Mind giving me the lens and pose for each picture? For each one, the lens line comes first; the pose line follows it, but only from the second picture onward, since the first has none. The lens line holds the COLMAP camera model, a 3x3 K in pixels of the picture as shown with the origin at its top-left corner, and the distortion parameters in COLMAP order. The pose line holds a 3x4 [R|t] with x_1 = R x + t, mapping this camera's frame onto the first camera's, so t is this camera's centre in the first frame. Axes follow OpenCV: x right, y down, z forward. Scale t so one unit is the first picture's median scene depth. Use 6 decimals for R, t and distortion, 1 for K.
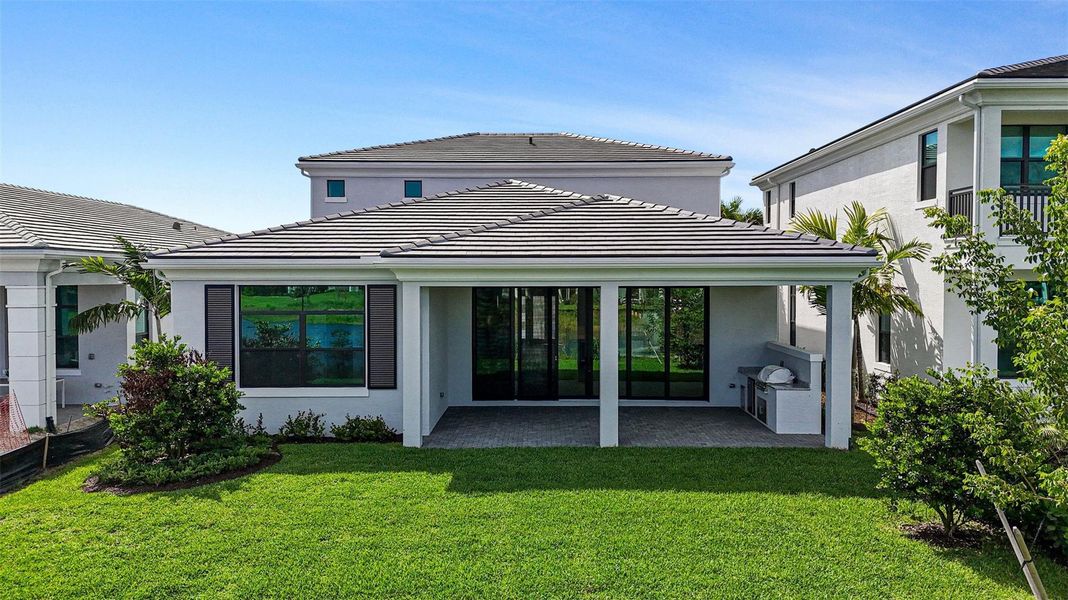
lens RADIAL K [[834.8, 0, 534.0], [0, 834.8, 300.0], [0, 0, 1]] dist [0.009430, -0.001097]
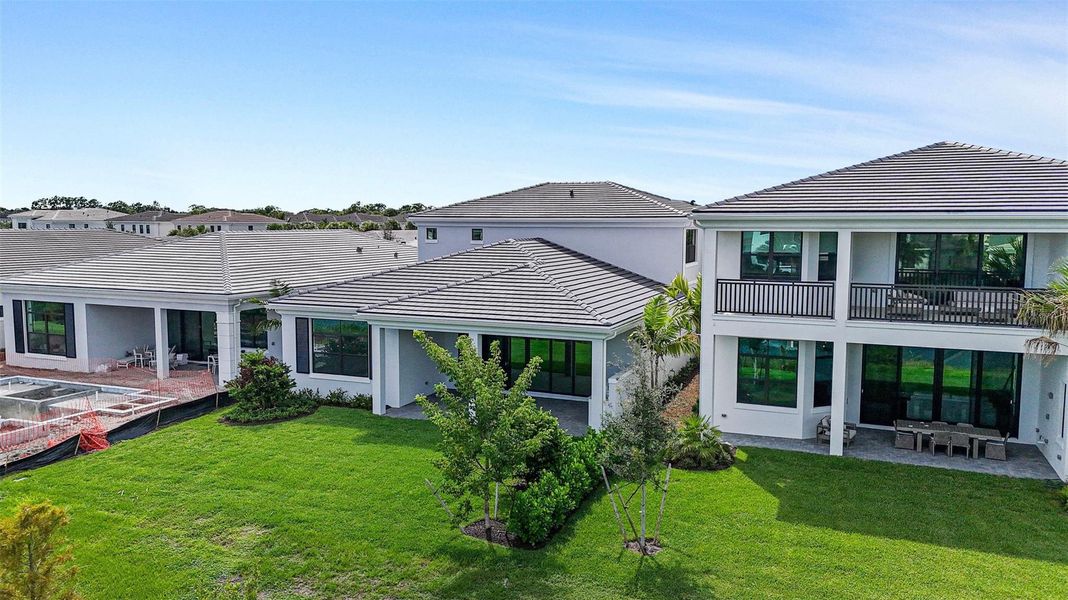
lens RADIAL K [[834.8, 0, 534.0], [0, 834.8, 300.0], [0, 0, 1]] dist [0.009430, -0.001097]
pose [[0.919603, 0.044790, -0.390286, 0.878698], [-0.014461, 0.996665, 0.080307, -0.227884], [0.392582, -0.068207, 0.917184, -0.540072]]
